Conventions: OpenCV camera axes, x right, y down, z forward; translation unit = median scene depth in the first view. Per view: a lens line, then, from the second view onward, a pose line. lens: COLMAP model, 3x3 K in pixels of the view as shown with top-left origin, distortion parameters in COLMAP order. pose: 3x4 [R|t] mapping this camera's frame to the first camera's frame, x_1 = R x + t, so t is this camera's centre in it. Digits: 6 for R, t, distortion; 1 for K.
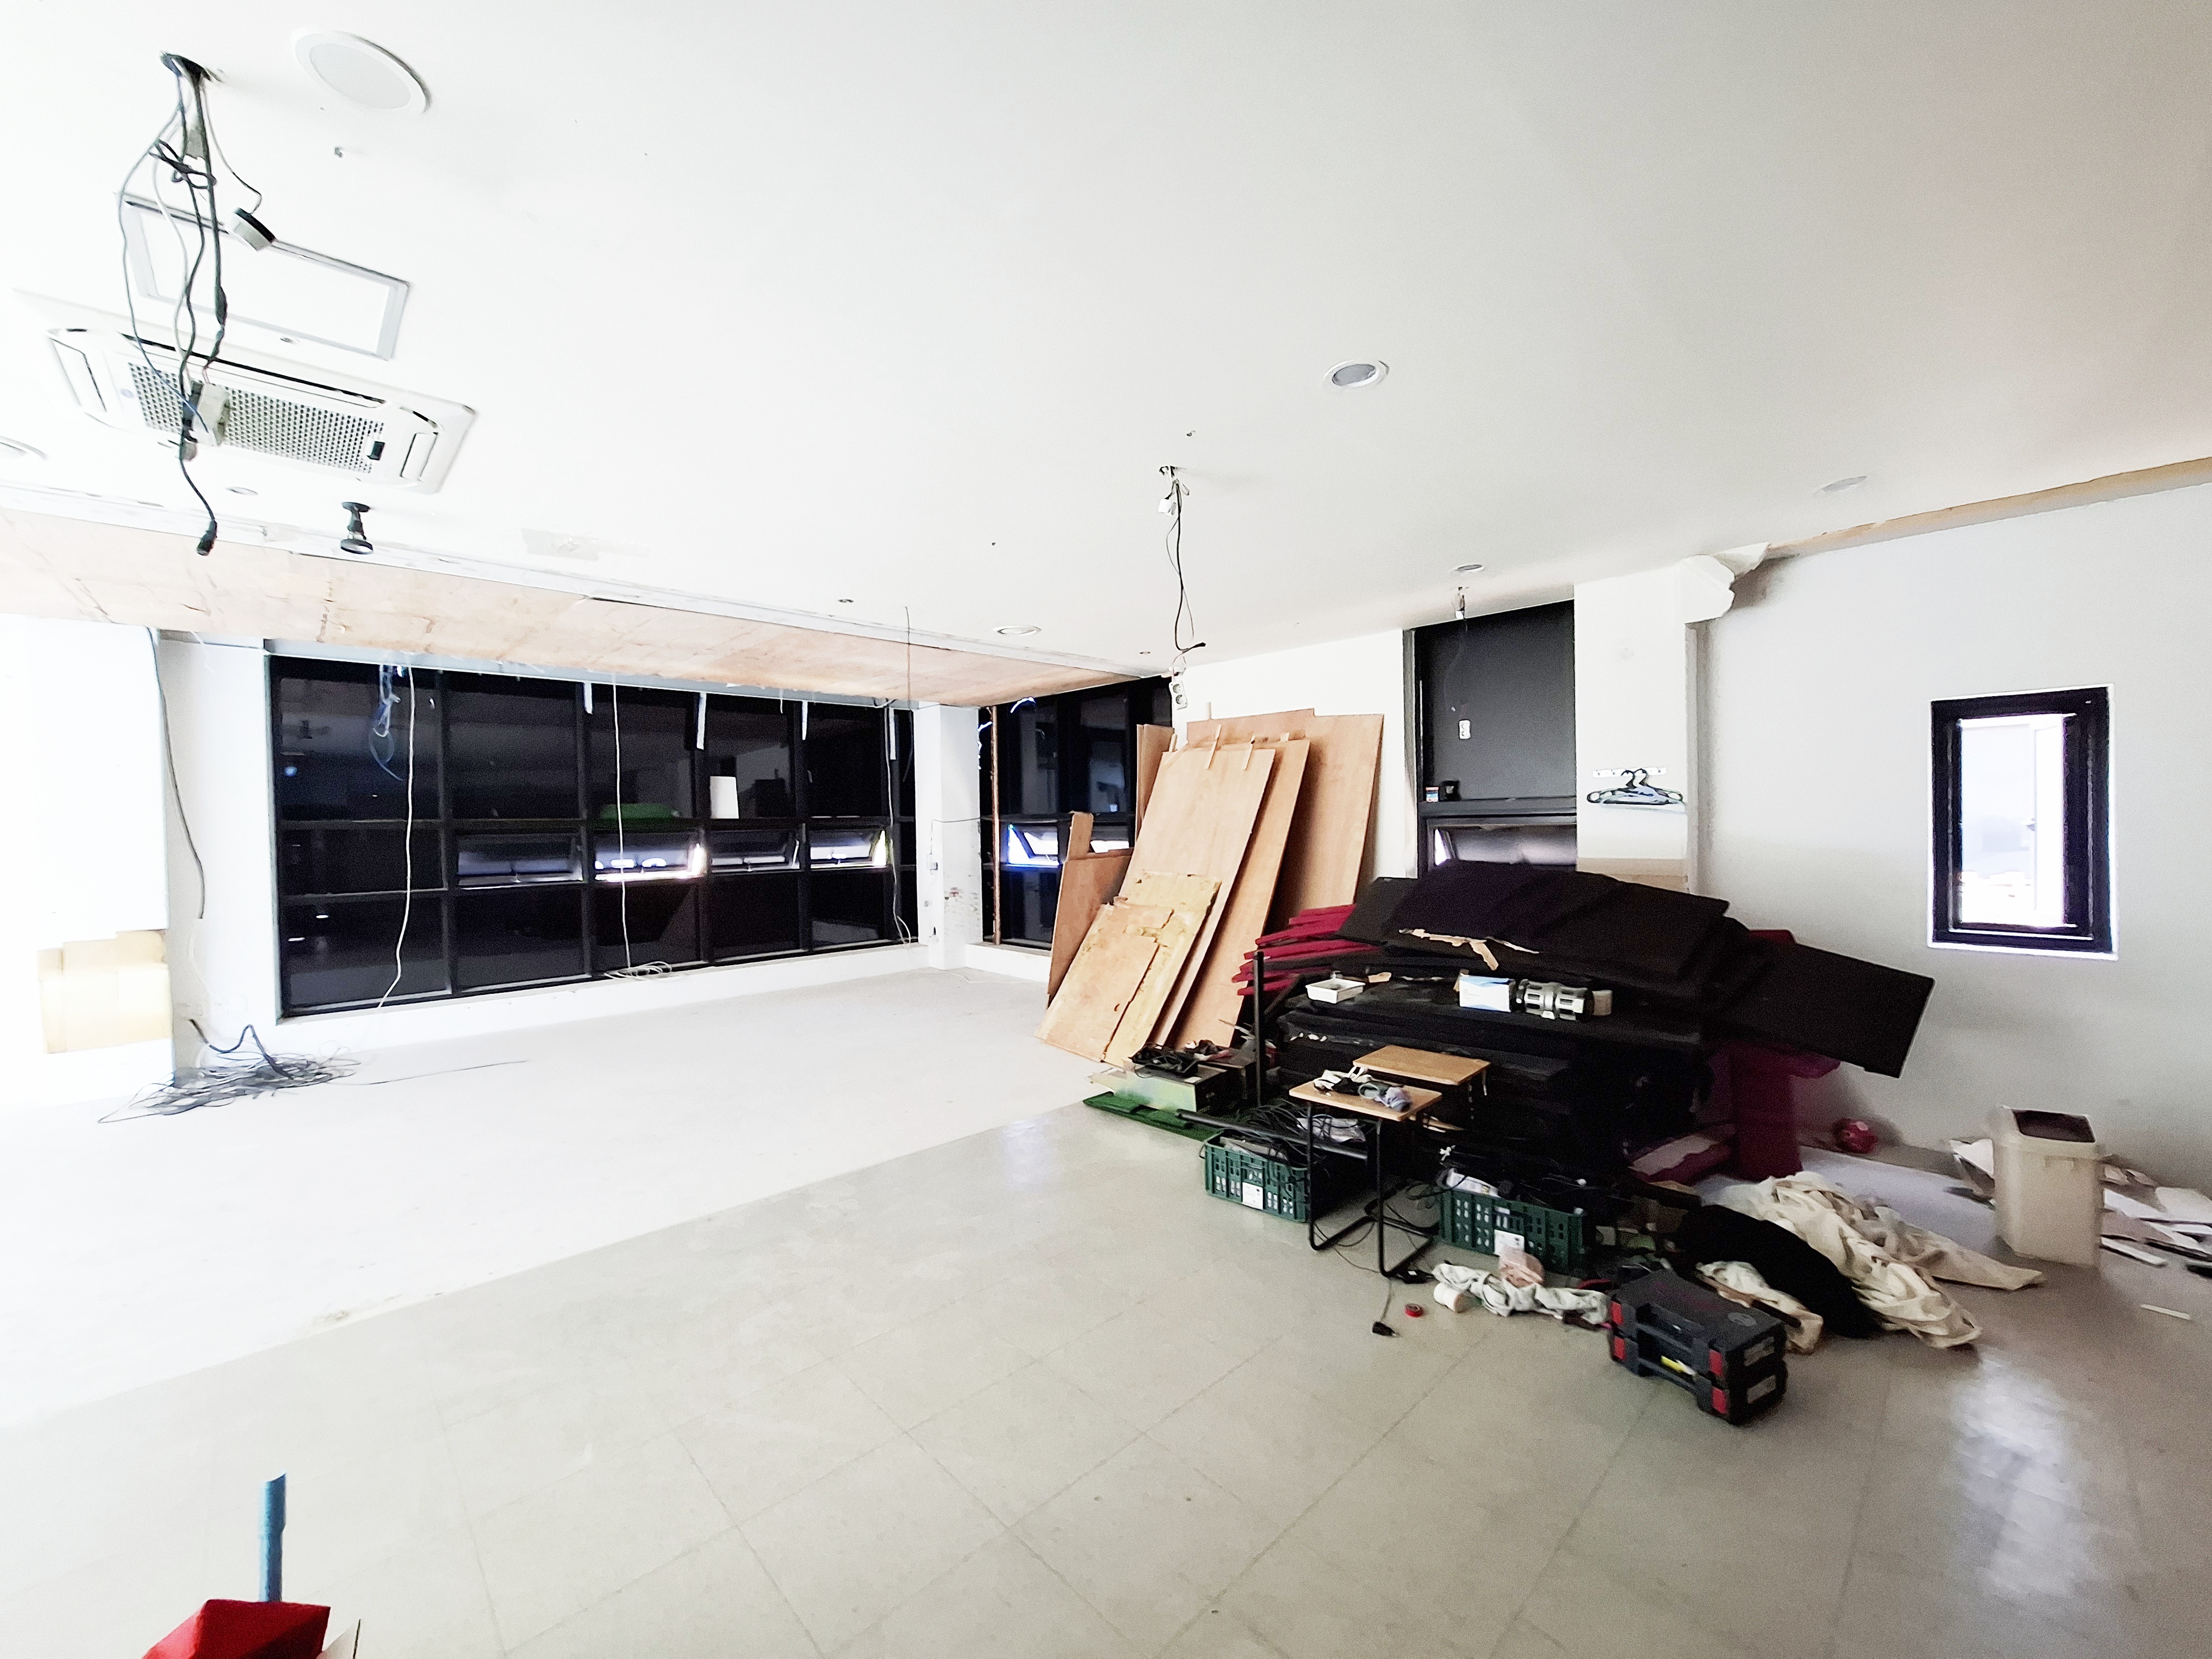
lens RADIAL K [[871.7, 0, 1101.0], [0, 871.7, 827.7], [0, 0, 1]] dist [-0.002965, 0.000031]
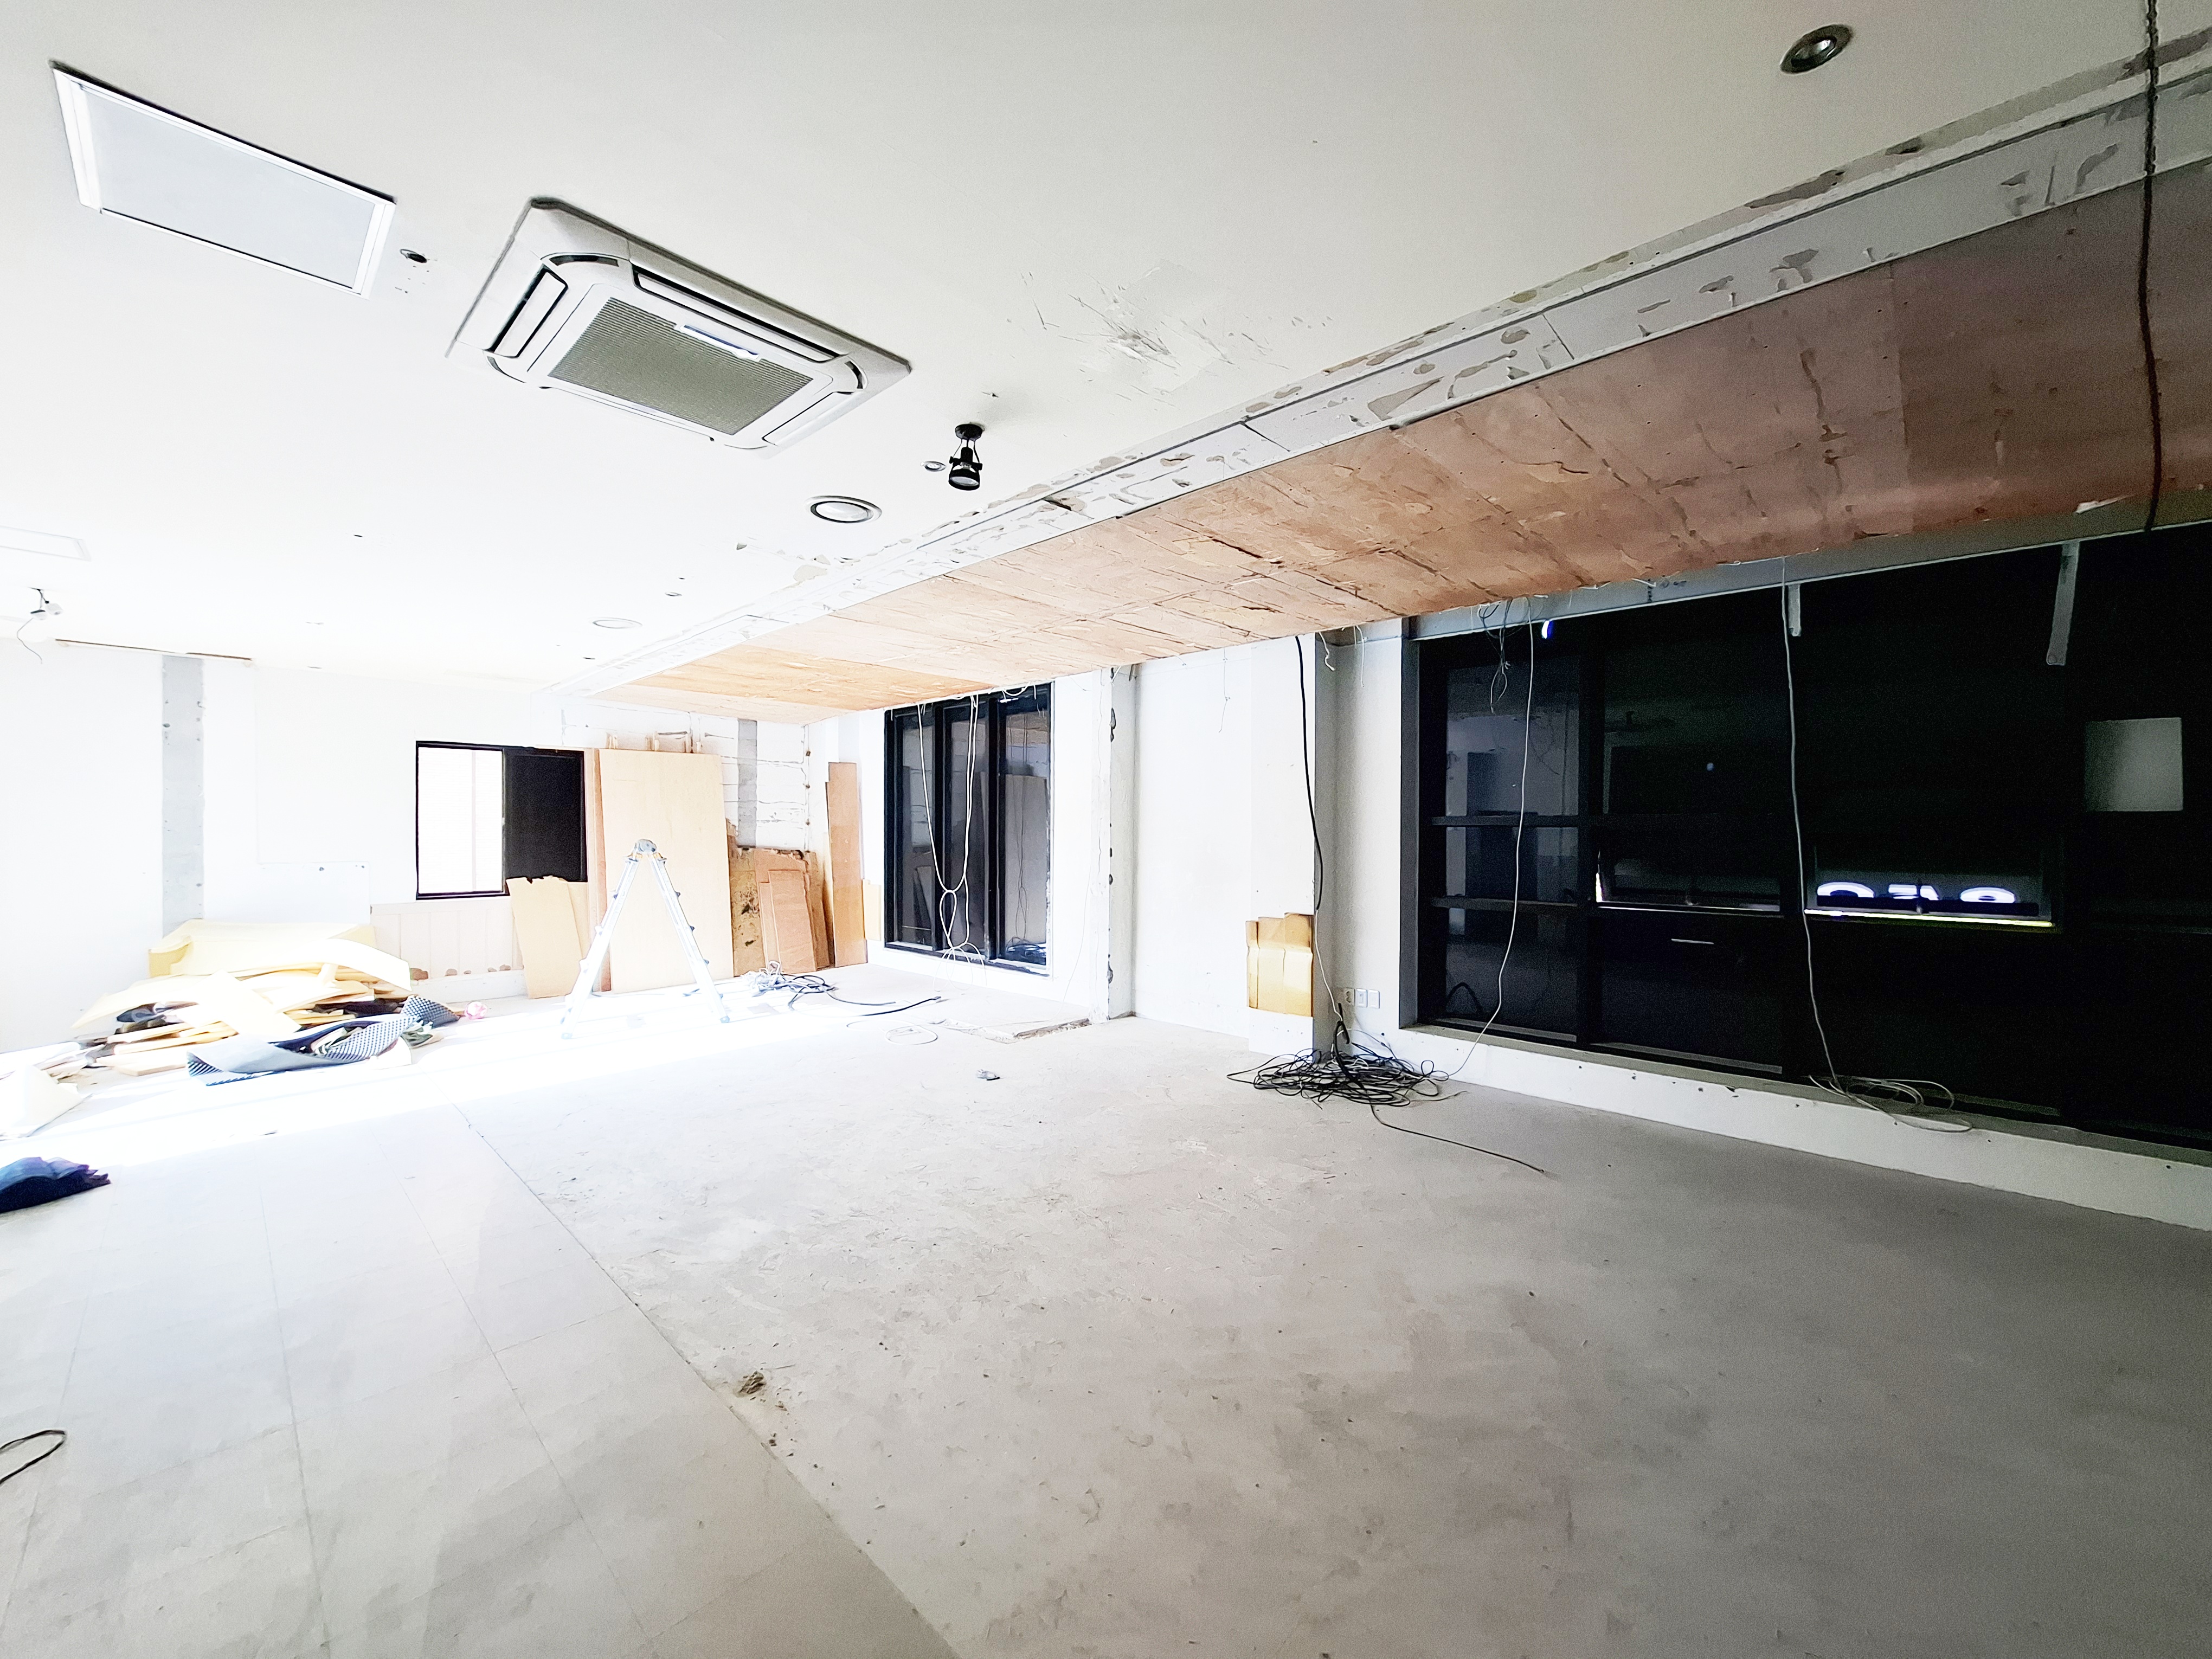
lens RADIAL K [[871.7, 0, 1101.0], [0, 871.7, 827.7], [0, 0, 1]] dist [-0.002965, 0.000031]
pose [[0.044279, 0.006718, -0.998997, -0.007160], [-0.014556, 0.999876, 0.006079, 0.003368], [0.998913, 0.014272, 0.044371, 0.513597]]
